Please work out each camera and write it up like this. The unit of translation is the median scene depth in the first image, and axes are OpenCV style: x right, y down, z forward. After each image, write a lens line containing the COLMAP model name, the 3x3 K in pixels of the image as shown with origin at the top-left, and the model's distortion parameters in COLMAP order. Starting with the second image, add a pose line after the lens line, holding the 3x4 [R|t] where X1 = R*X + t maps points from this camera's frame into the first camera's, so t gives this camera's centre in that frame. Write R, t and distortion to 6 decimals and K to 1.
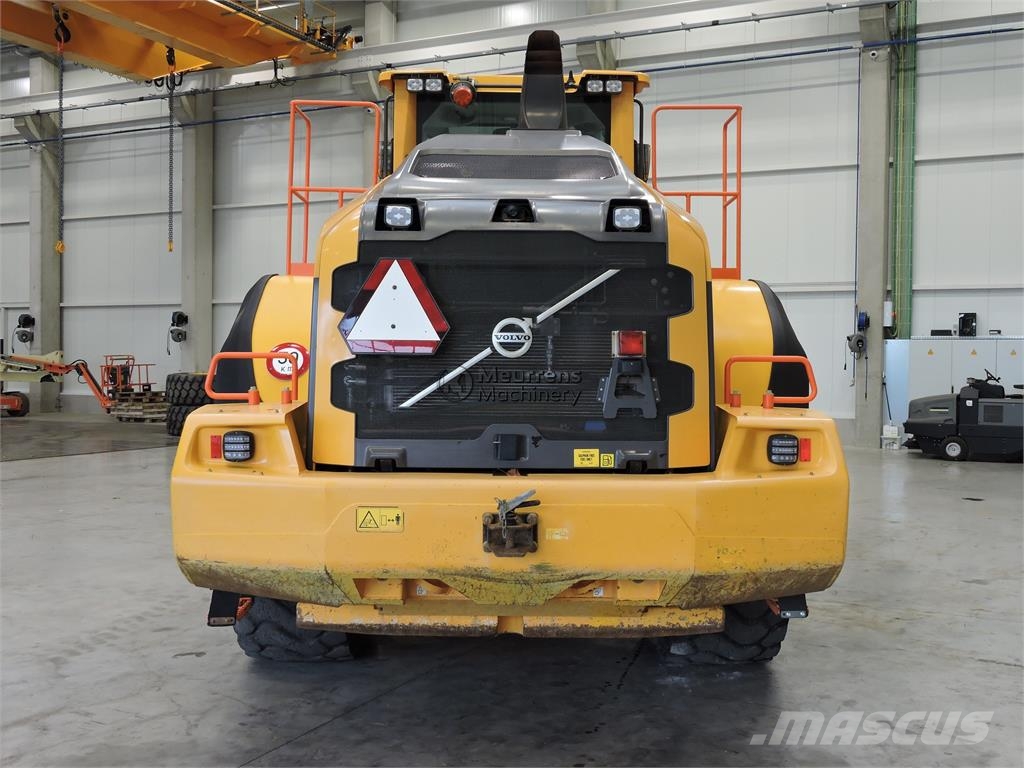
lens RADIAL K [[1056.9, 0, 514.8], [0, 1056.9, 390.3], [0, 0, 1]] dist [-0.047255, 0.115484]
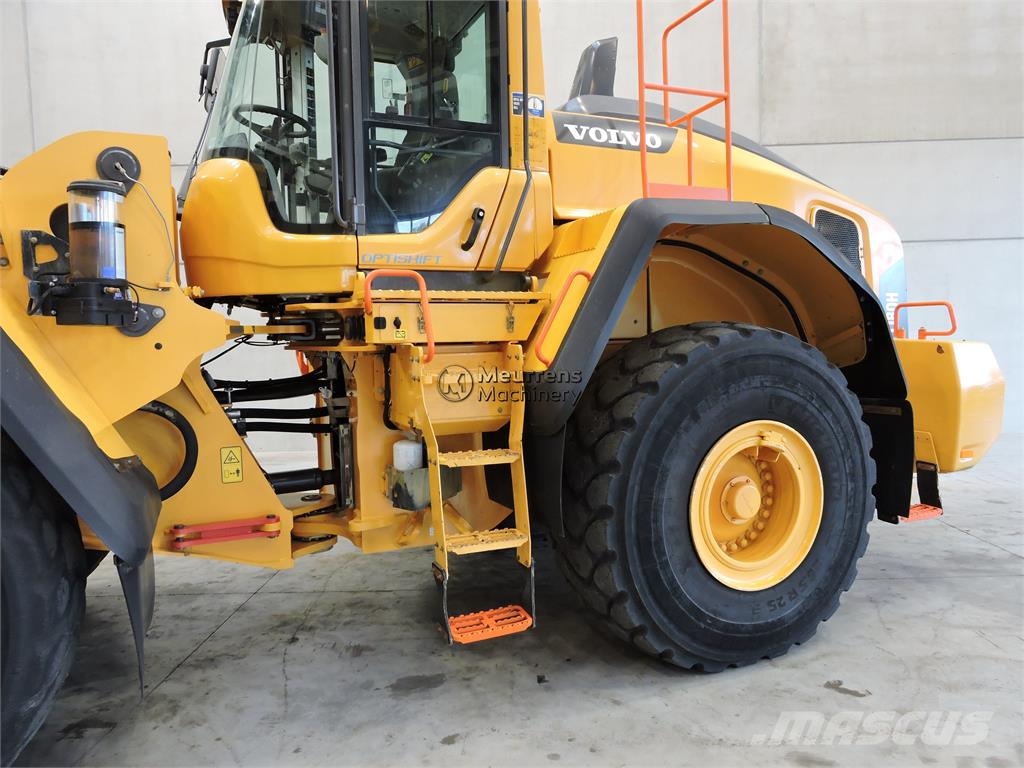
lens RADIAL K [[732.6, 0, 515.9], [0, 732.6, 383.7], [0, 0, 1]] dist [-0.006552, 0.003802]
pose [[-0.419110, -0.060868, 0.905893, -0.819696], [0.047439, 0.994919, 0.088798, -0.036254], [-0.906695, 0.080191, -0.414093, 1.717875]]
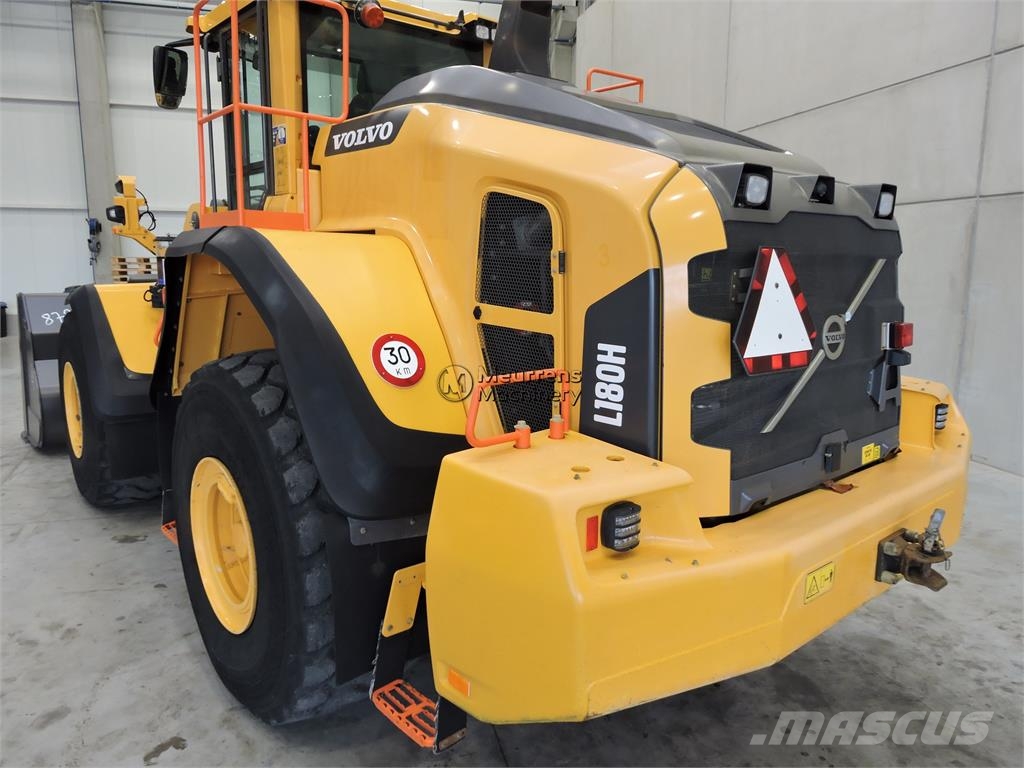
lens RADIAL K [[729.0, 0, 514.7], [0, 729.0, 383.9], [0, 0, 1]] dist [0.001238, -0.002673]
pose [[0.762053, -0.113496, 0.637490, -0.504275], [0.018291, 0.987899, 0.154016, -0.092192], [-0.647256, -0.105708, 0.754907, 0.583757]]
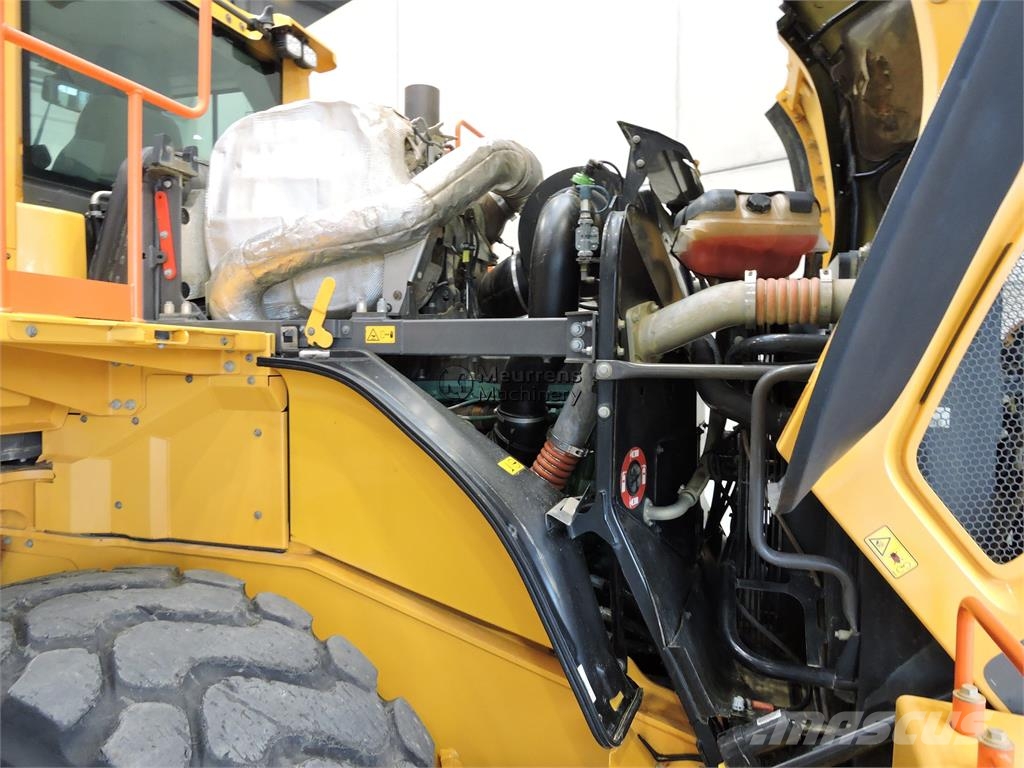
lens RADIAL K [[732.6, 0, 515.9], [0, 732.6, 383.7], [0, 0, 1]] dist [-0.006552, 0.003802]
pose [[0.309935, -0.043026, 0.949784, -0.461489], [0.023965, 0.999012, 0.037436, -0.112099], [-0.950456, 0.011159, 0.310659, 0.972123]]
